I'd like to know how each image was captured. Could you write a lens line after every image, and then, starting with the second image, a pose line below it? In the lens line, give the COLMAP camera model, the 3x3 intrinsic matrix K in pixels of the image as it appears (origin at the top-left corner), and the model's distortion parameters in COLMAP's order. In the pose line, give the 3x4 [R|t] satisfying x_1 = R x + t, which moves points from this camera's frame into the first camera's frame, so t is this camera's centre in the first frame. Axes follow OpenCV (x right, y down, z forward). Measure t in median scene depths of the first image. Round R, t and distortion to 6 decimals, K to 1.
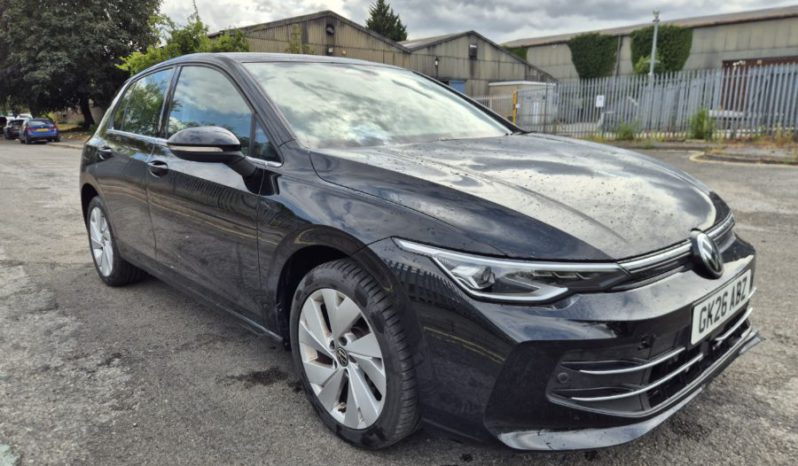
lens RADIAL K [[540.6, 0, 400.9], [0, 540.6, 230.4], [0, 0, 1]] dist [0.059005, -0.047418]
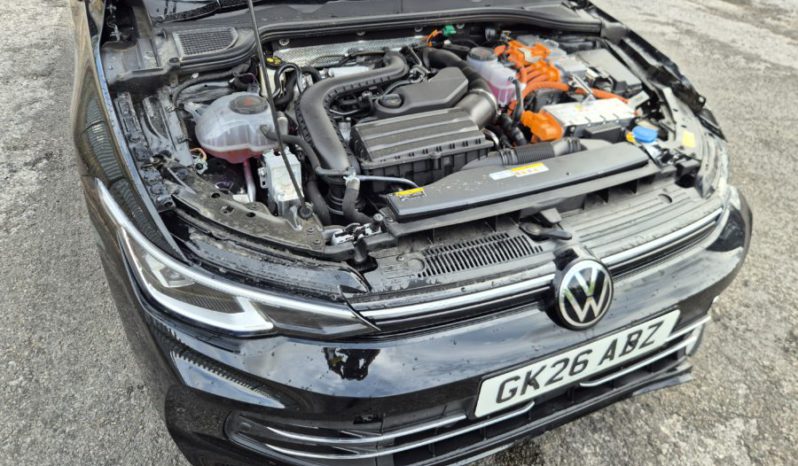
lens RADIAL K [[540.6, 0, 401.3], [0, 540.6, 236.8], [0, 0, 1]] dist [0.059005, -0.047418]
pose [[0.944522, 0.256517, -0.205125, 0.422728], [-0.140939, 0.880649, 0.452320, -0.237217], [0.296671, -0.398316, 0.867946, 0.370995]]
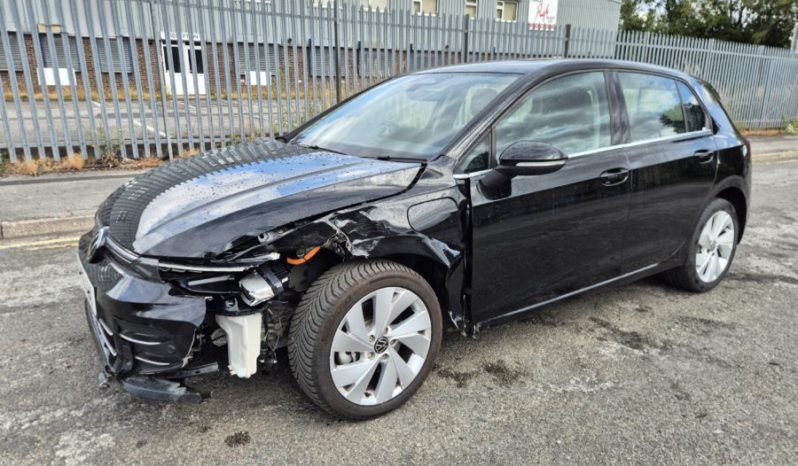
lens RADIAL K [[540.6, 0, 384.6], [0, 540.6, 231.7], [0, 0, 1]] dist [0.059005, -0.047418]
pose [[-0.168855, 0.261765, -0.950246, 1.487665], [-0.206402, 0.933323, 0.293780, -0.440385], [0.963787, 0.245739, -0.103568, 1.596207]]
